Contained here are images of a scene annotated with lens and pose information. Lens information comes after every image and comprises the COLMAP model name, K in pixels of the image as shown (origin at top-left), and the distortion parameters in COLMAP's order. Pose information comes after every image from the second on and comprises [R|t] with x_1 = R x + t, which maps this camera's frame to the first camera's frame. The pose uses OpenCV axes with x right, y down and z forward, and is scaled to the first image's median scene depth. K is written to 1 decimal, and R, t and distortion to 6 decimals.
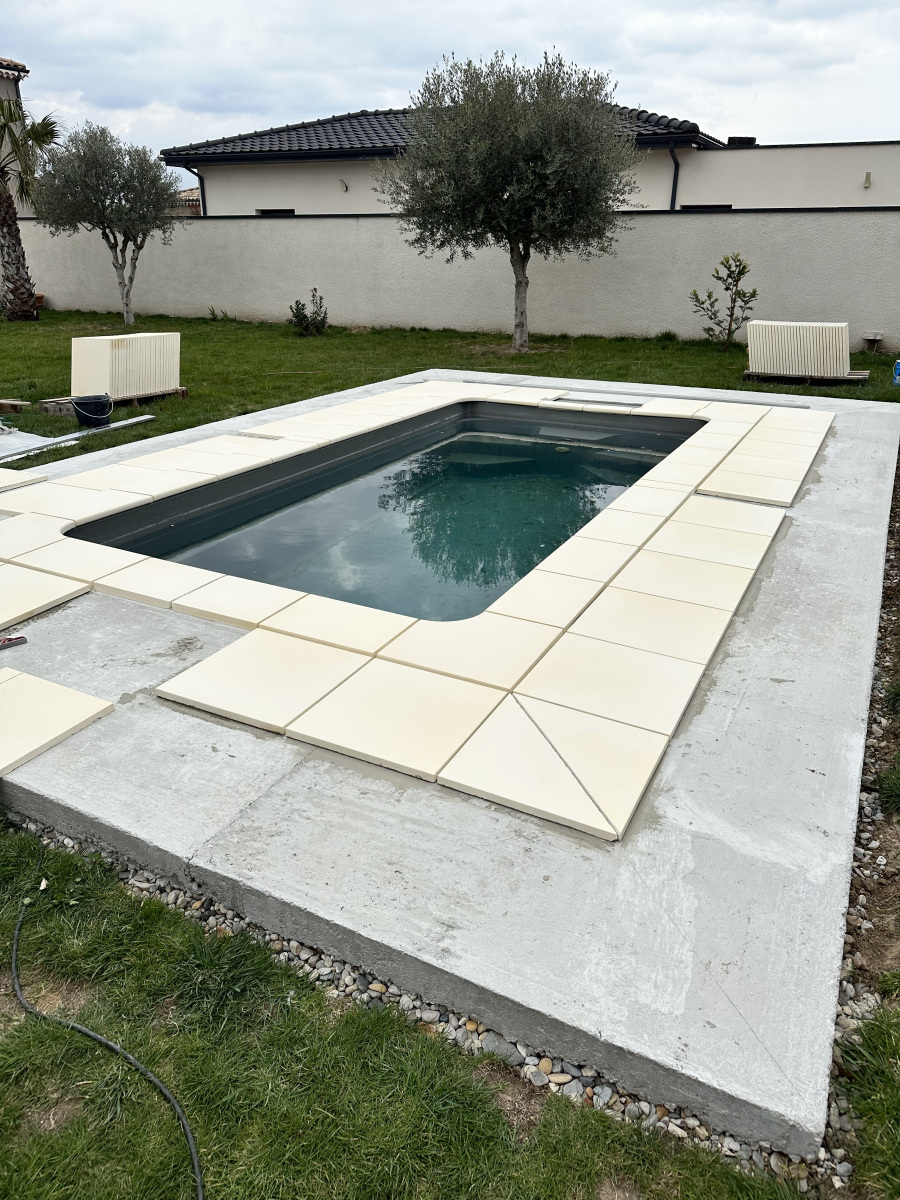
lens RADIAL K [[849.4, 0, 450.0], [0, 849.4, 600.0], [0, 0, 1]] dist [0.057864, -0.078839]
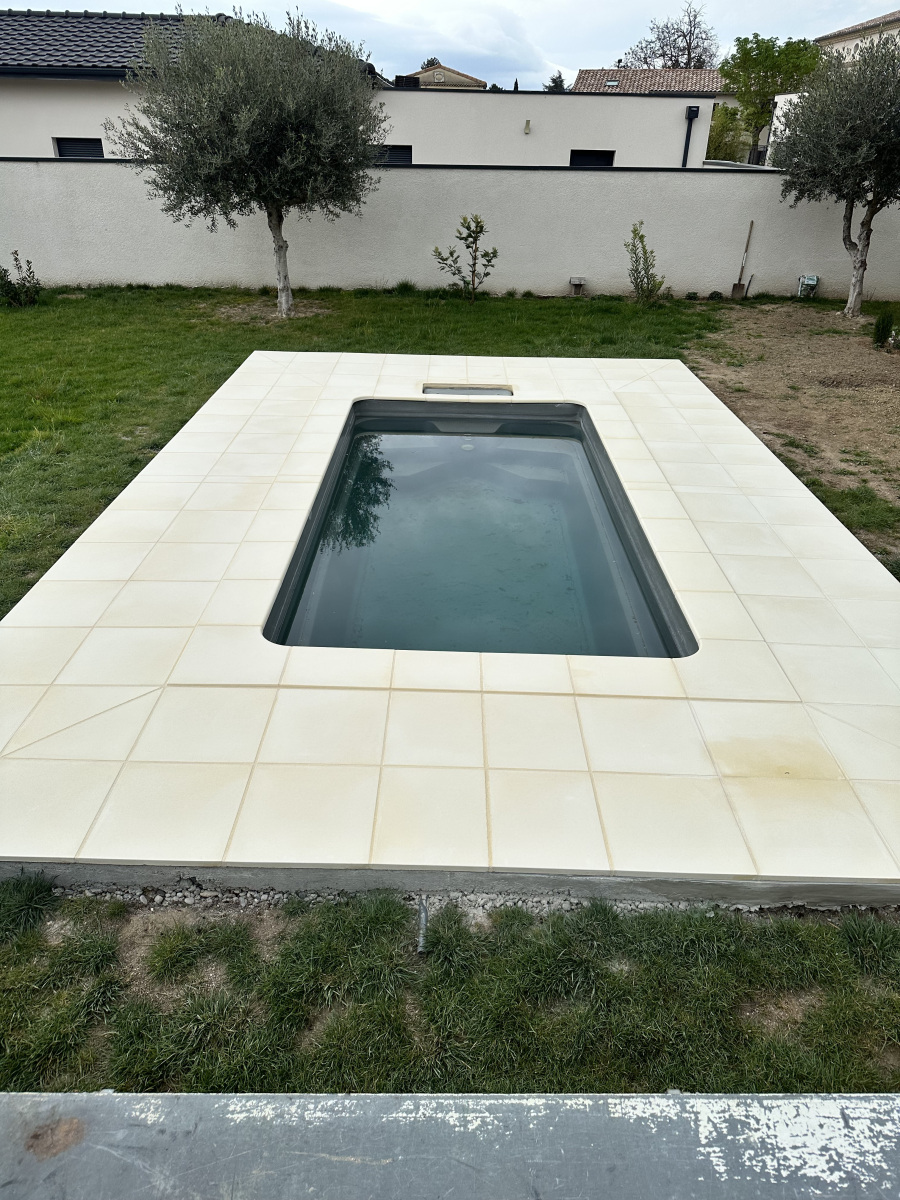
lens RADIAL K [[849.4, 0, 450.0], [0, 849.4, 600.0], [0, 0, 1]] dist [0.057864, -0.078839]
pose [[0.891689, -0.208562, 0.401736, -0.231310], [0.162844, 0.975909, 0.145198, -0.084746], [-0.422341, -0.064051, 0.904171, -0.009583]]
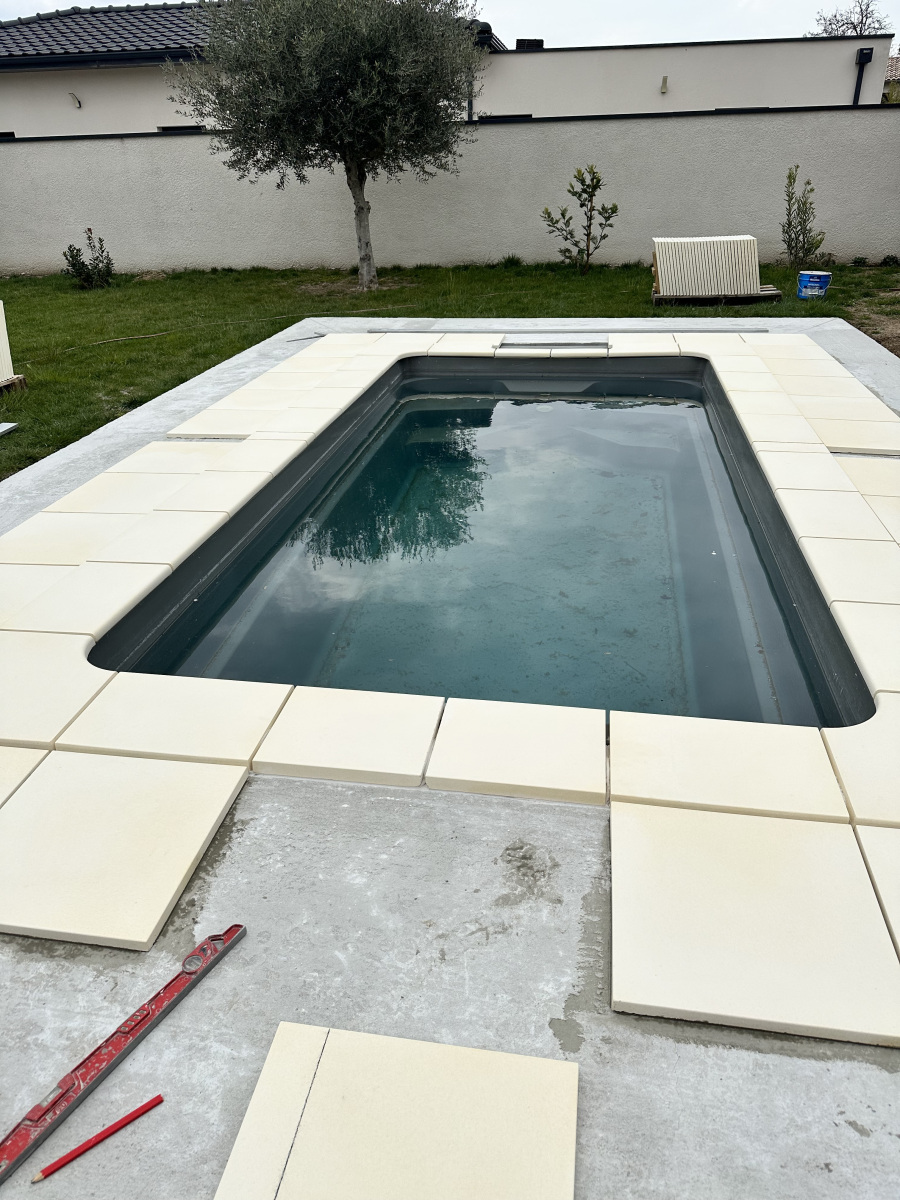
lens RADIAL K [[853.5, 0, 456.7], [0, 853.5, 603.2], [0, 0, 1]] dist [0.010779, -0.004971]
pose [[0.948912, -0.171396, 0.264933, -0.126273], [0.150377, 0.983775, 0.097840, -0.049080], [-0.277404, -0.053001, 0.959290, 0.123260]]
